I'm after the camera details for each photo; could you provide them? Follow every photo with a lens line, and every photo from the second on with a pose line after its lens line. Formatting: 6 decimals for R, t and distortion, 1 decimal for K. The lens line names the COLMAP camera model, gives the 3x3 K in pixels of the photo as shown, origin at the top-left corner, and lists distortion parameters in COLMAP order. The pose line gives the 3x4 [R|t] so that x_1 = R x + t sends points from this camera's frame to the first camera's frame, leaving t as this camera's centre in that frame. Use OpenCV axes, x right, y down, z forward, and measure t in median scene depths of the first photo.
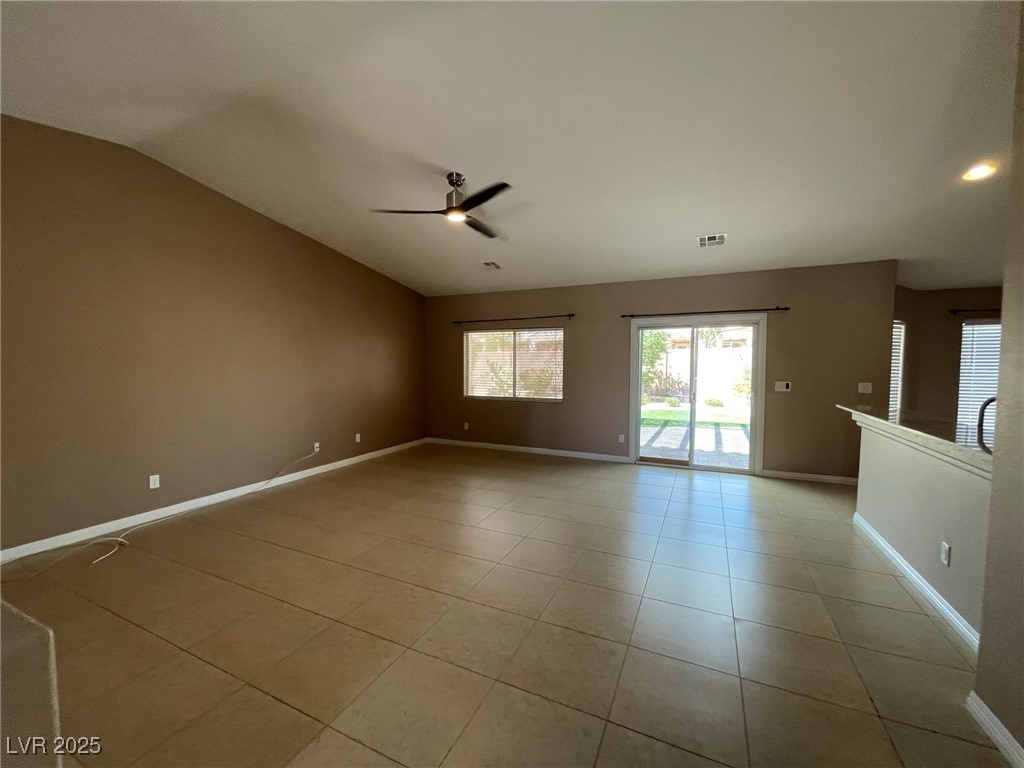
lens RADIAL K [[419.3, 0, 510.2], [0, 419.3, 387.4], [0, 0, 1]] dist [-0.000339, 0.000425]
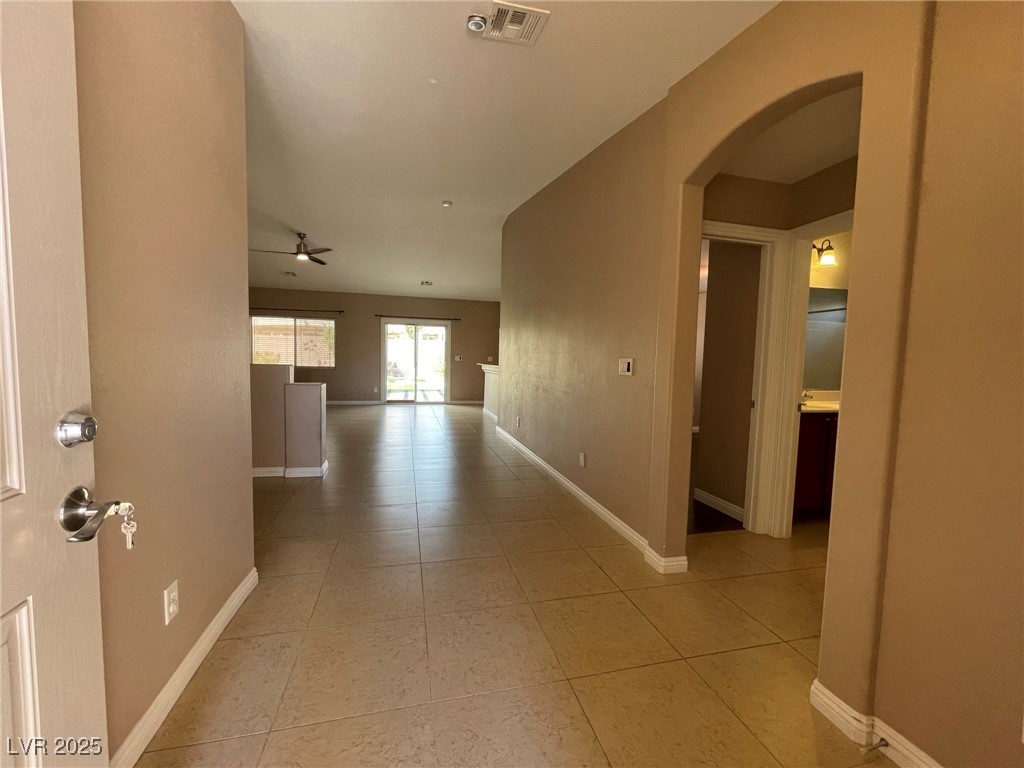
lens RADIAL K [[419.3, 0, 510.2], [0, 419.3, 387.4], [0, 0, 1]] dist [-0.000339, 0.000425]
pose [[0.774928, -0.023480, 0.631614, -0.367969], [0.009788, 0.999636, 0.025151, 0.076829], [-0.631974, -0.013308, 0.774875, -0.613652]]
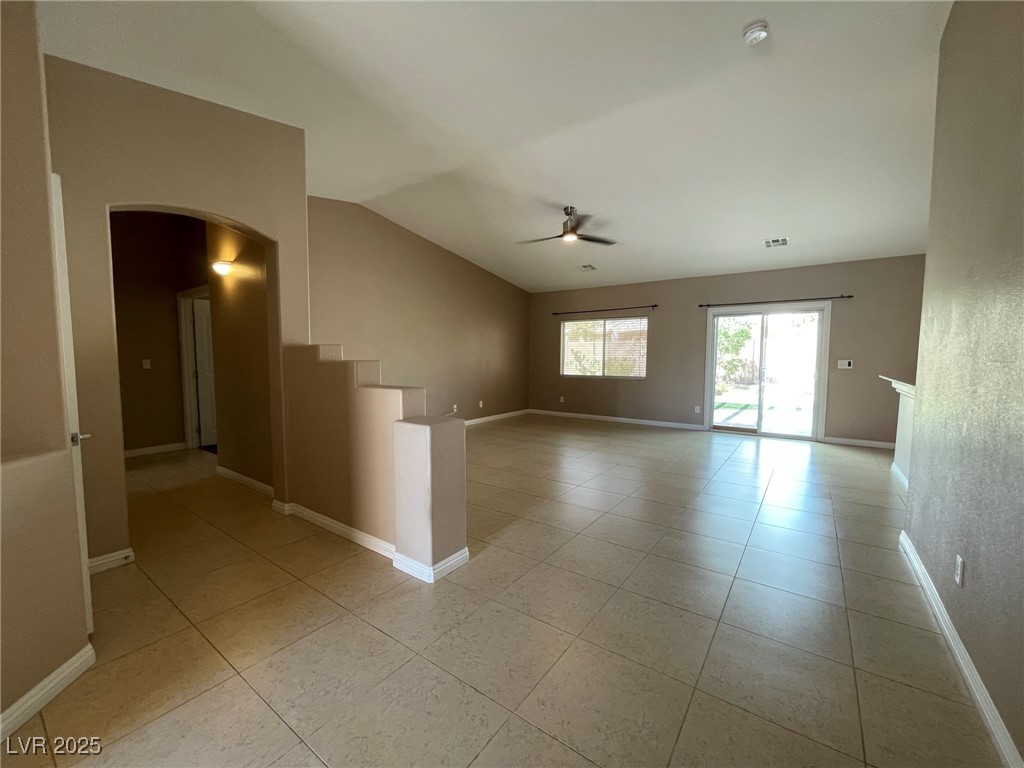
lens RADIAL K [[419.3, 0, 510.2], [0, 419.3, 387.4], [0, 0, 1]] dist [-0.000339, 0.000425]
pose [[0.982842, 0.015377, -0.183810, -0.036598], [-0.011899, 0.999729, 0.020005, 0.042076], [0.184068, -0.017474, 0.982758, -0.262739]]
